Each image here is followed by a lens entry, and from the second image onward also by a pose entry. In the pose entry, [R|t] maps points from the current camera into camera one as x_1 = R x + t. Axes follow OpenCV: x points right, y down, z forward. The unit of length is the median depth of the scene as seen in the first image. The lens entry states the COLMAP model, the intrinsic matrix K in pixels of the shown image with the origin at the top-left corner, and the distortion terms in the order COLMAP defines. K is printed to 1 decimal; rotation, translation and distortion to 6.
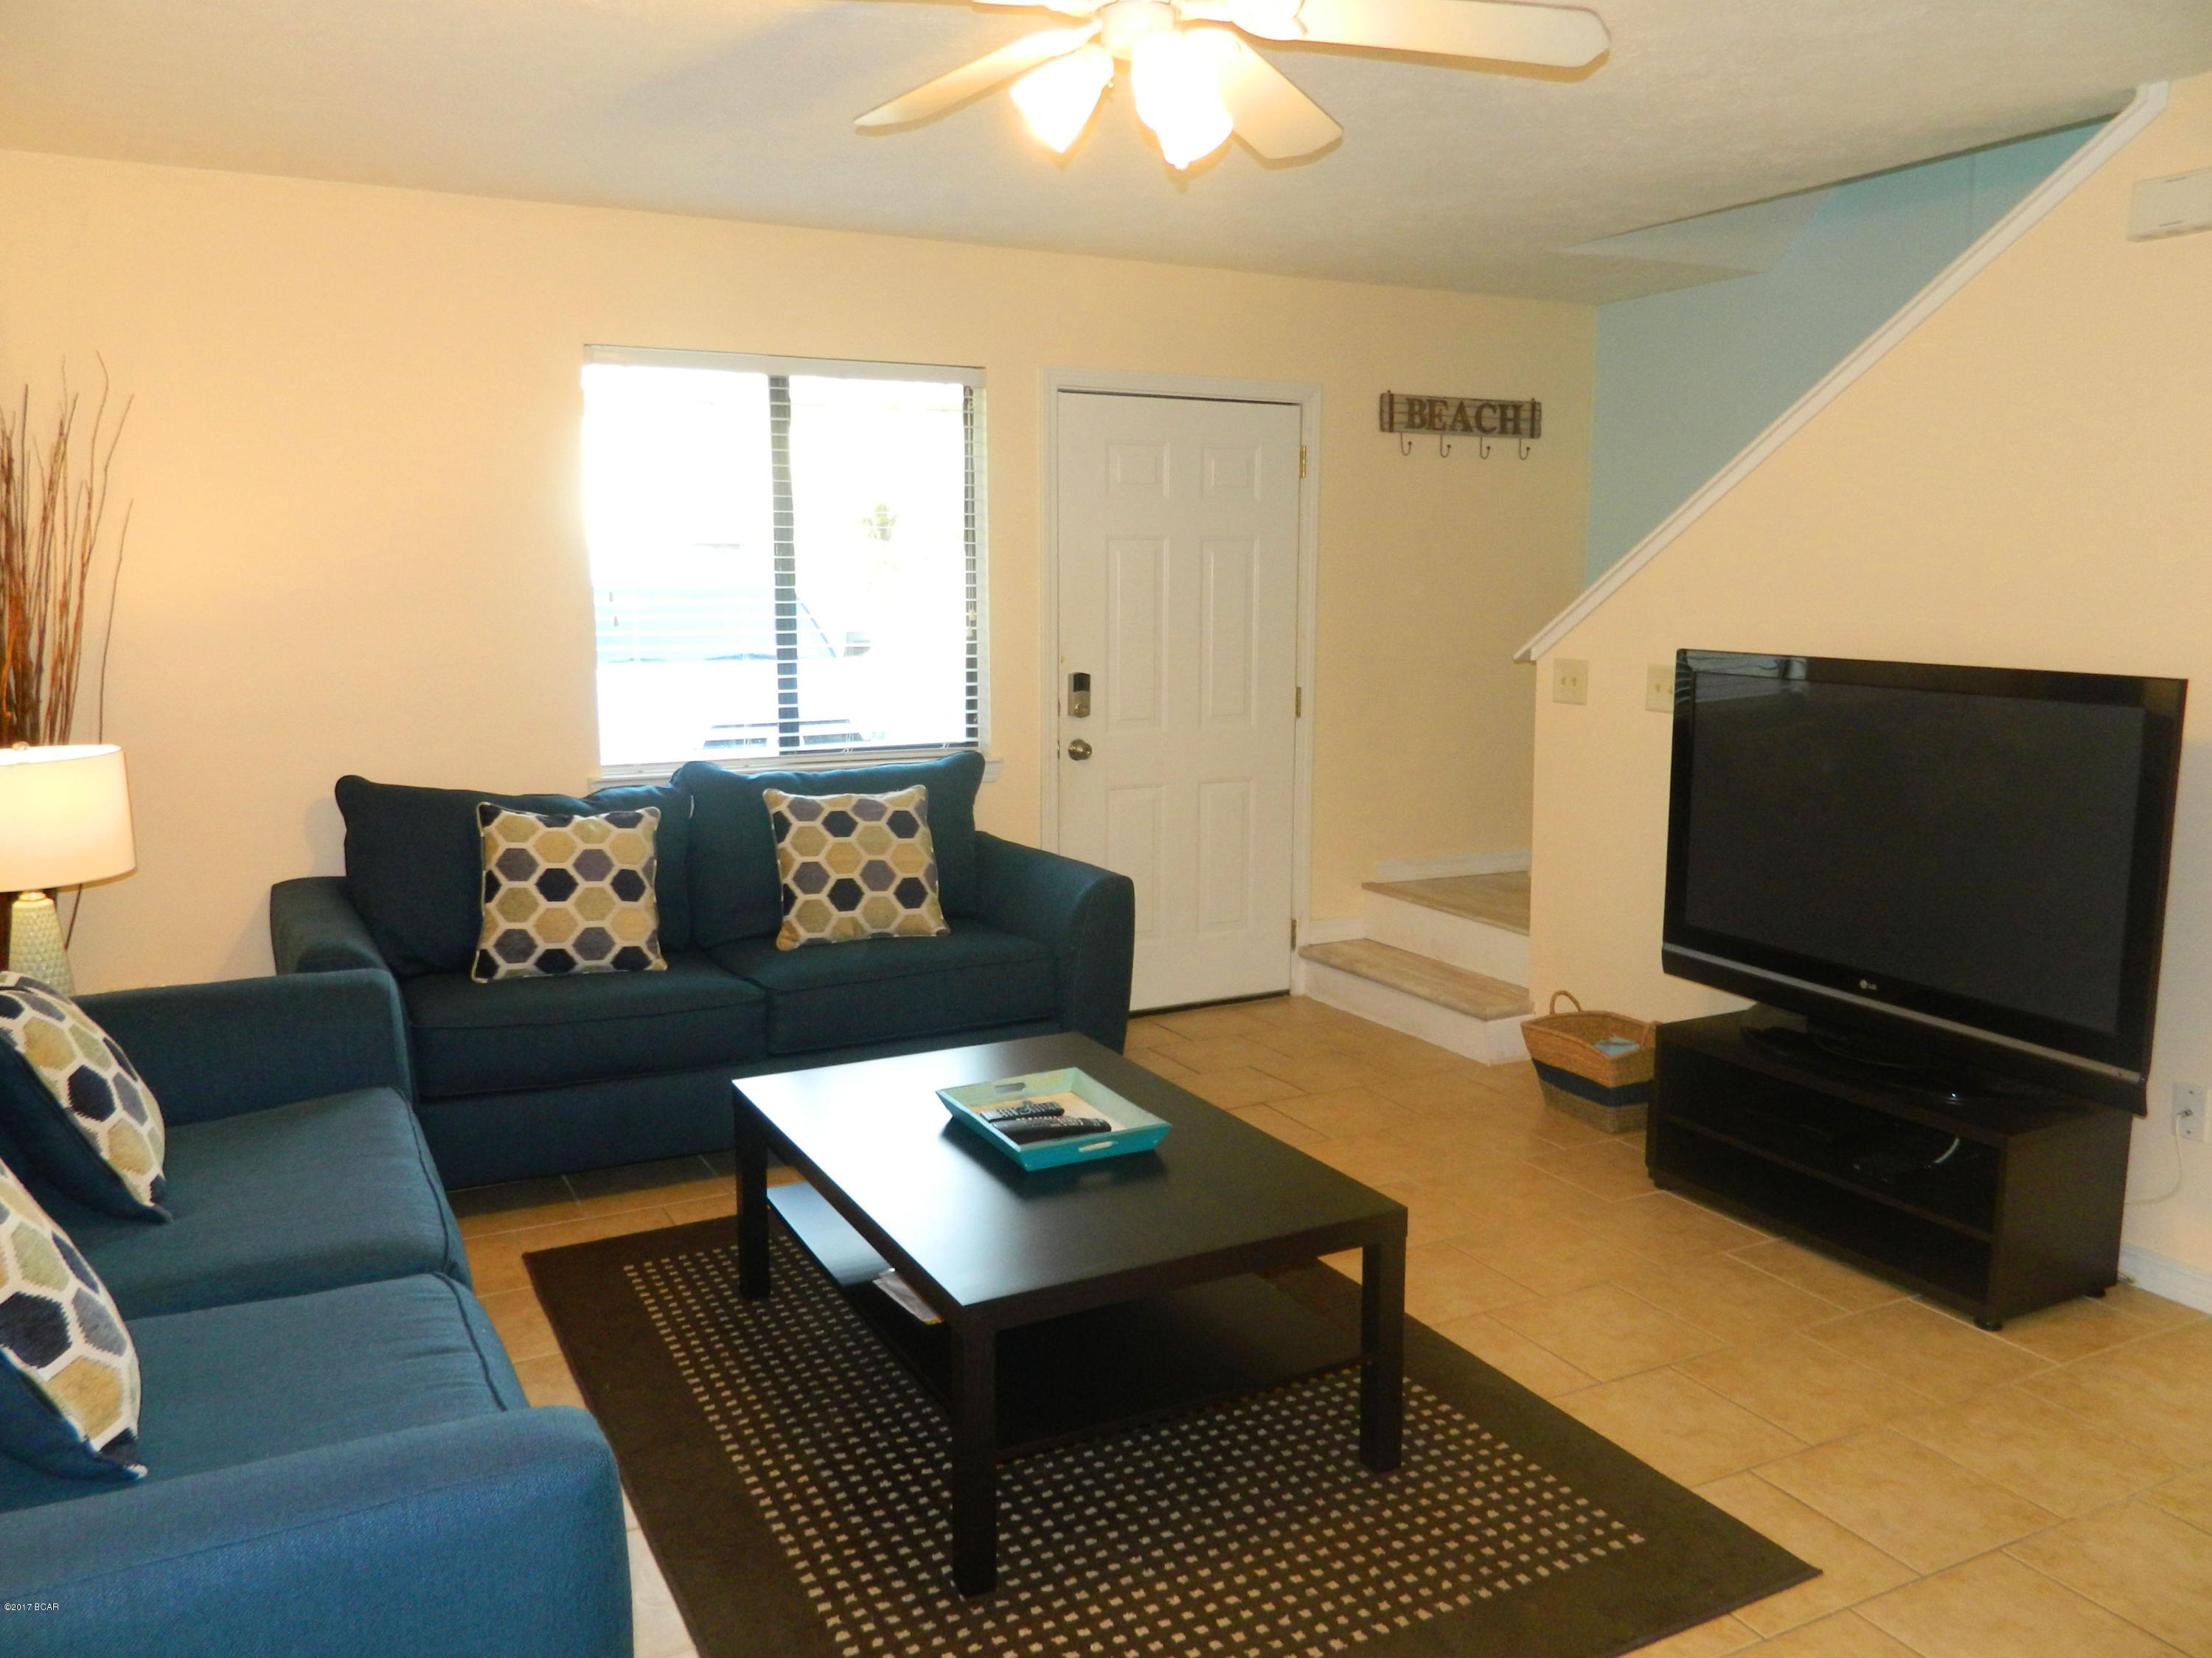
lens RADIAL K [[1696.5, 0, 1106.0], [0, 1696.5, 829.0], [0, 0, 1]] dist [-0.007000, -0.002038]
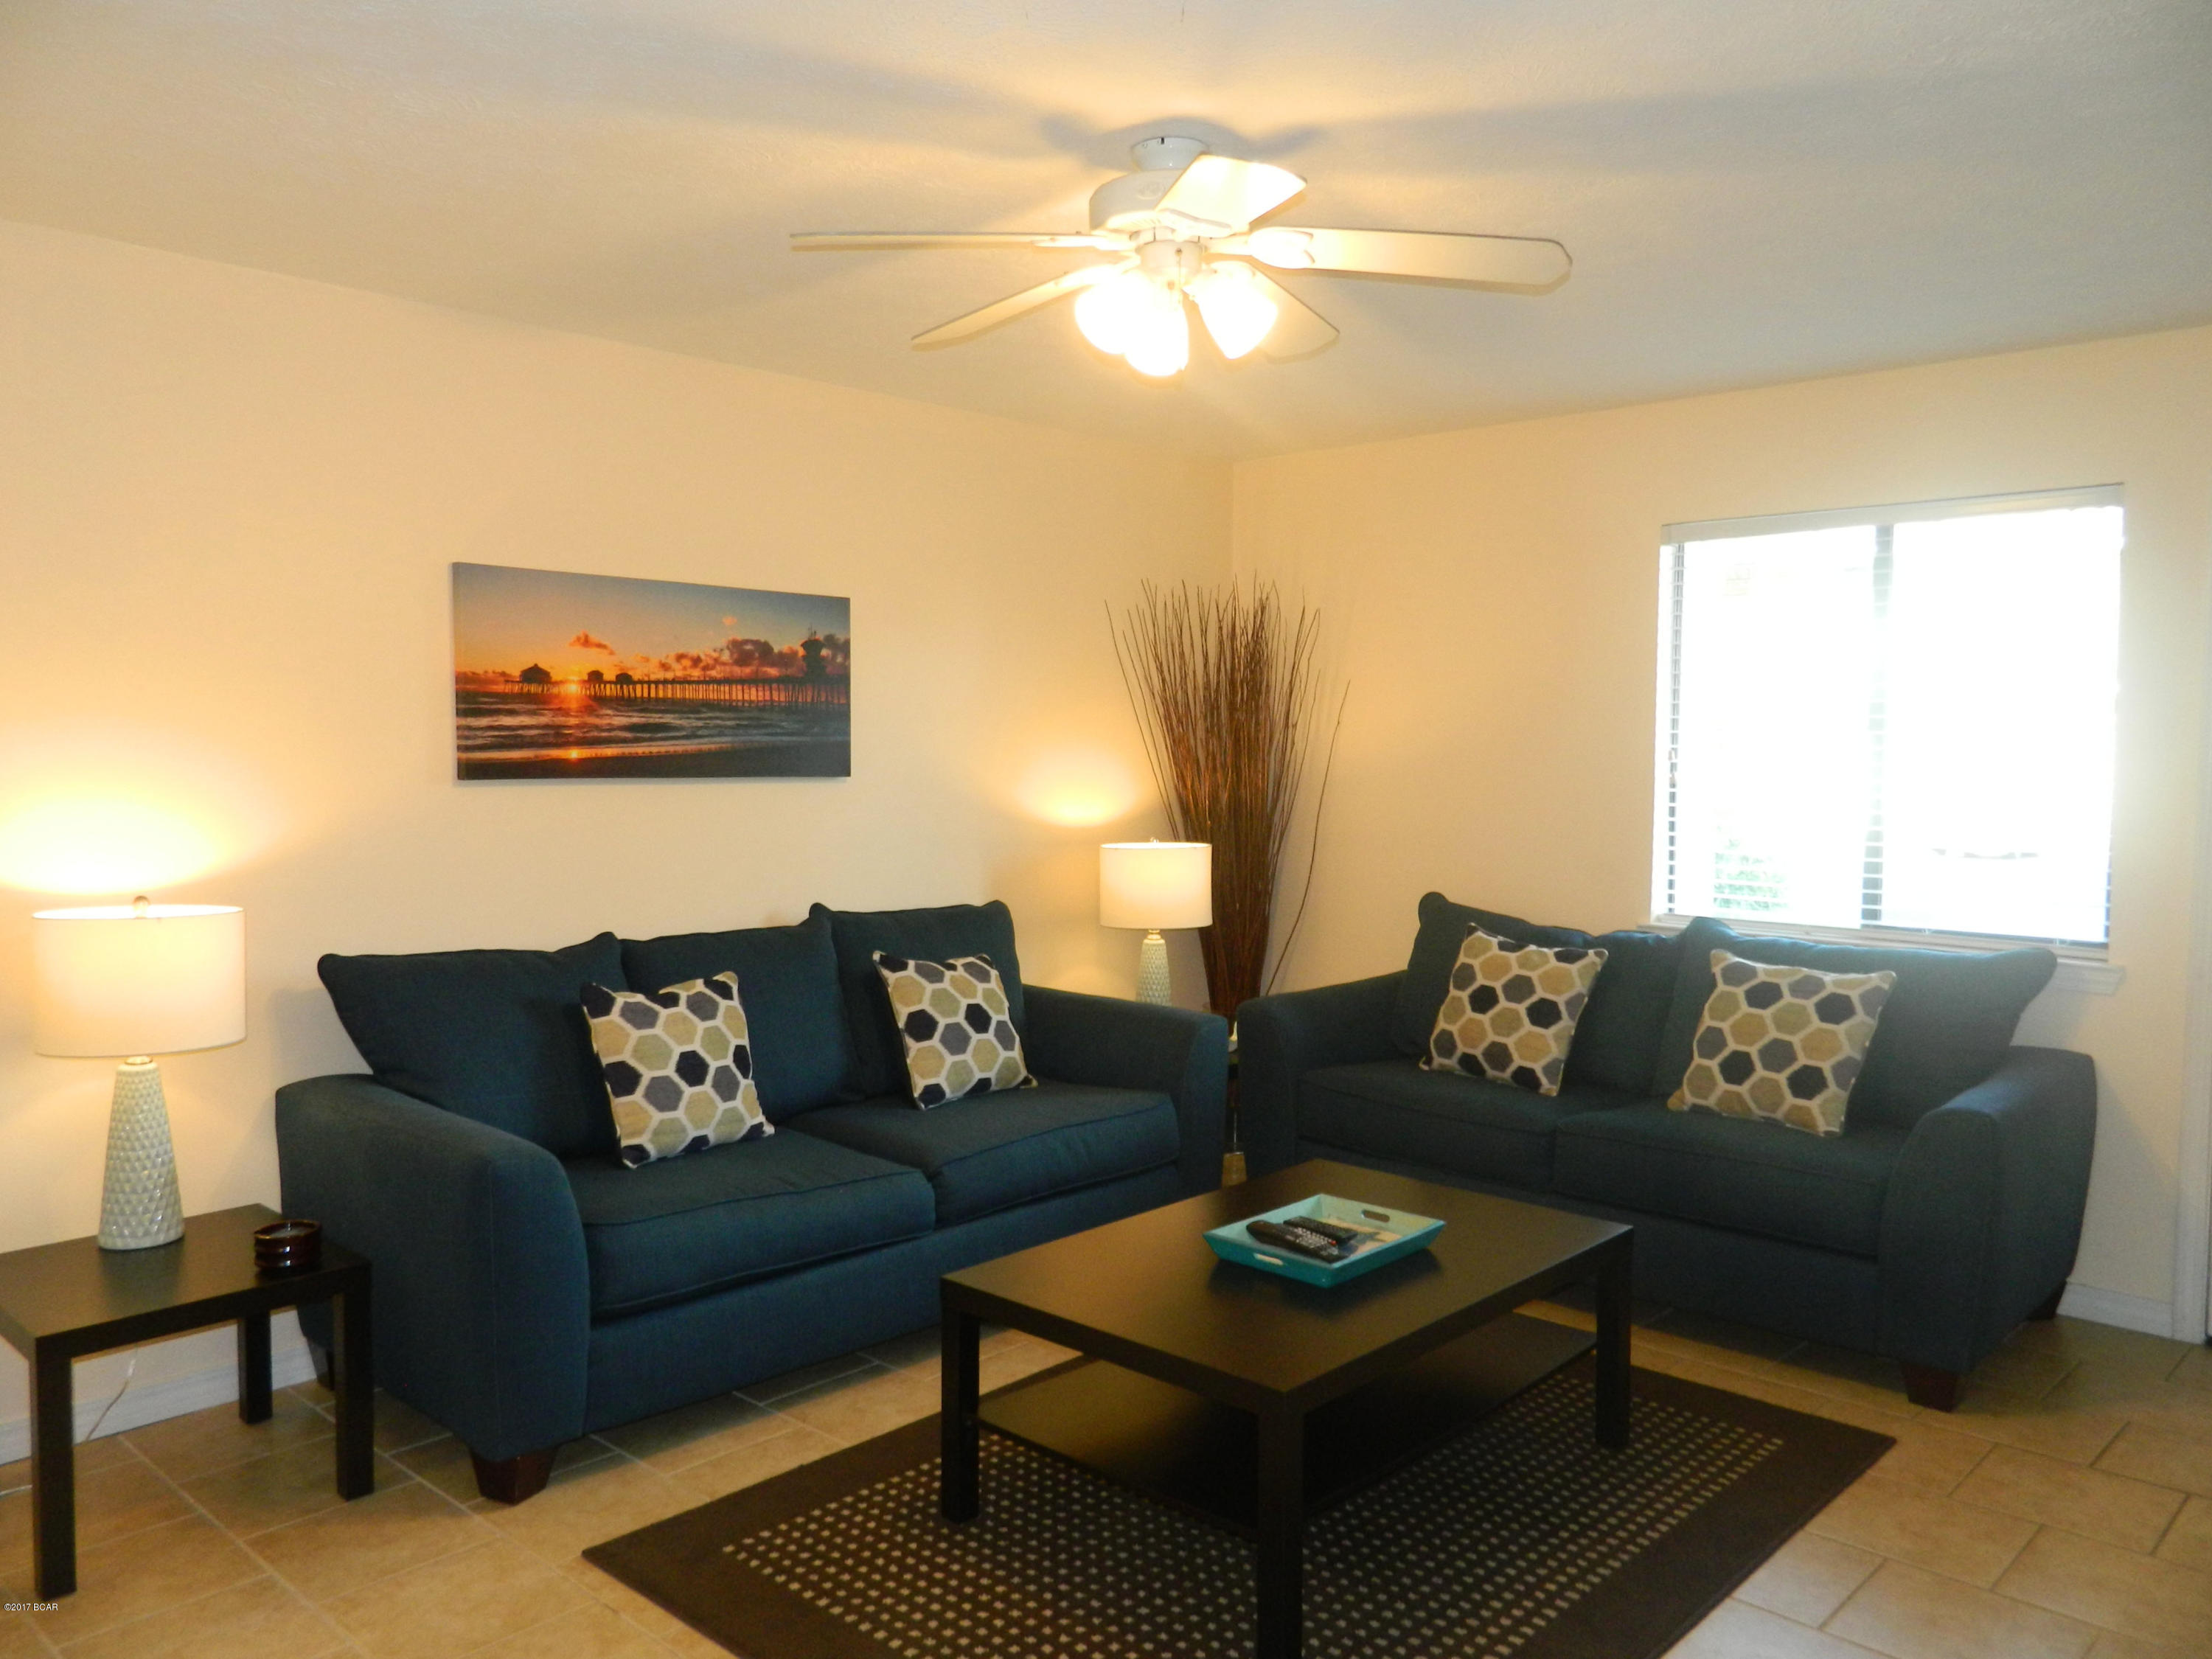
lens RADIAL K [[1686.5, 0, 1106.0], [0, 1686.5, 829.5], [0, 0, 1]] dist [0.010848, 0.000727]
pose [[0.326205, 0.054745, -0.943713, 0.648075], [-0.151146, 0.988498, 0.005097, -0.046742], [0.933137, 0.140976, 0.330728, 0.357141]]
